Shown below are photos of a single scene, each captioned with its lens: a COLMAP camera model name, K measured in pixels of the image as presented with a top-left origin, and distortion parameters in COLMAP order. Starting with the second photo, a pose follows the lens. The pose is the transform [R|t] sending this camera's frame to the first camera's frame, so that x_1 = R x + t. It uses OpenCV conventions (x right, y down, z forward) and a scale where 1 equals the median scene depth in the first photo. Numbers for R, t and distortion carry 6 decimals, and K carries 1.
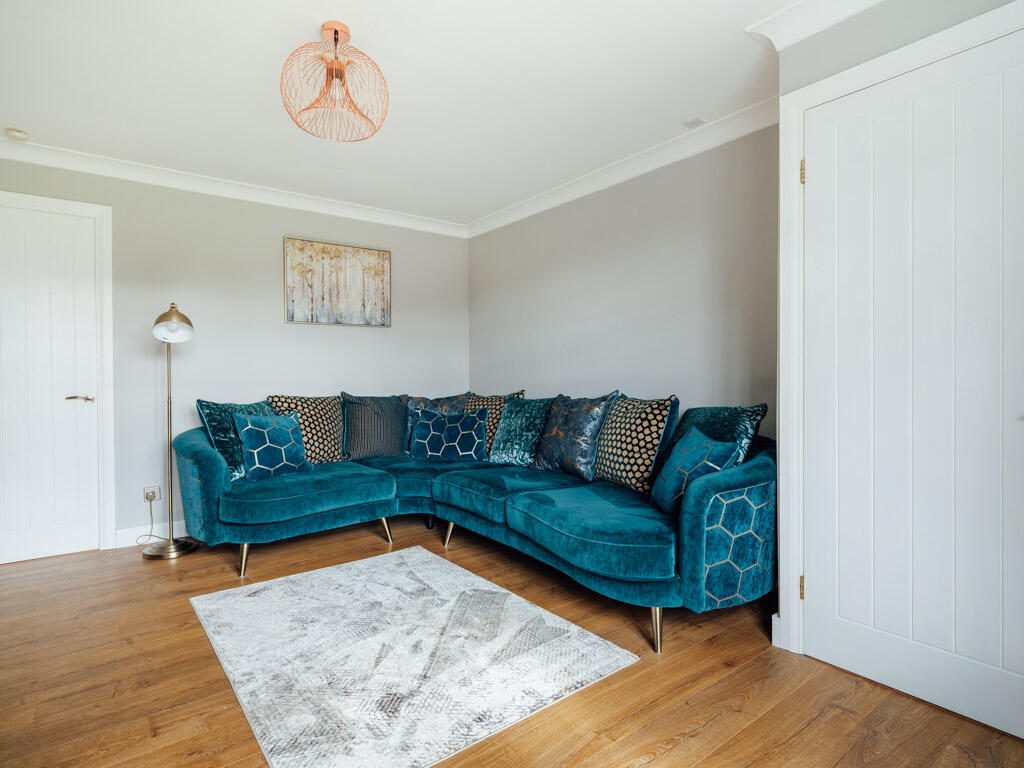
lens RADIAL K [[549.2, 0, 507.9], [0, 549.2, 378.0], [0, 0, 1]] dist [0.007575, 0.000062]
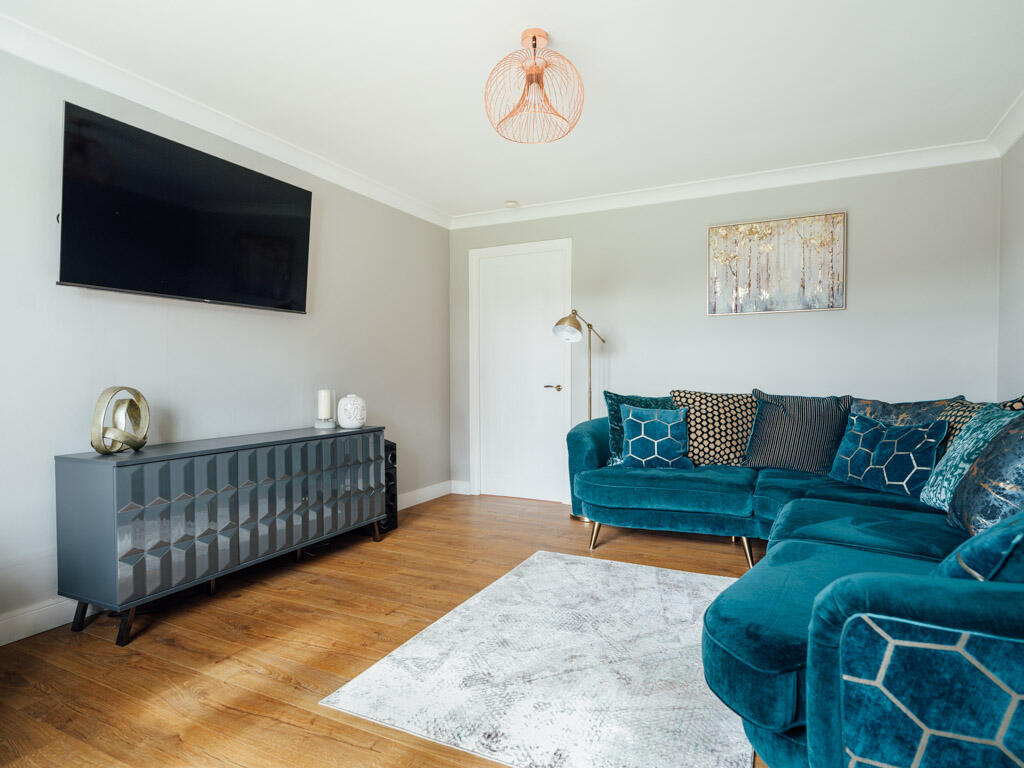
lens RADIAL K [[558.8, 0, 513.8], [0, 558.8, 384.5], [0, 0, 1]] dist [0.008225, -0.000328]
pose [[0.455837, 0.022221, -0.889786, 0.378990], [-0.008875, 0.999752, 0.020420, 0.003743], [0.890019, -0.001411, 0.455922, 0.290328]]
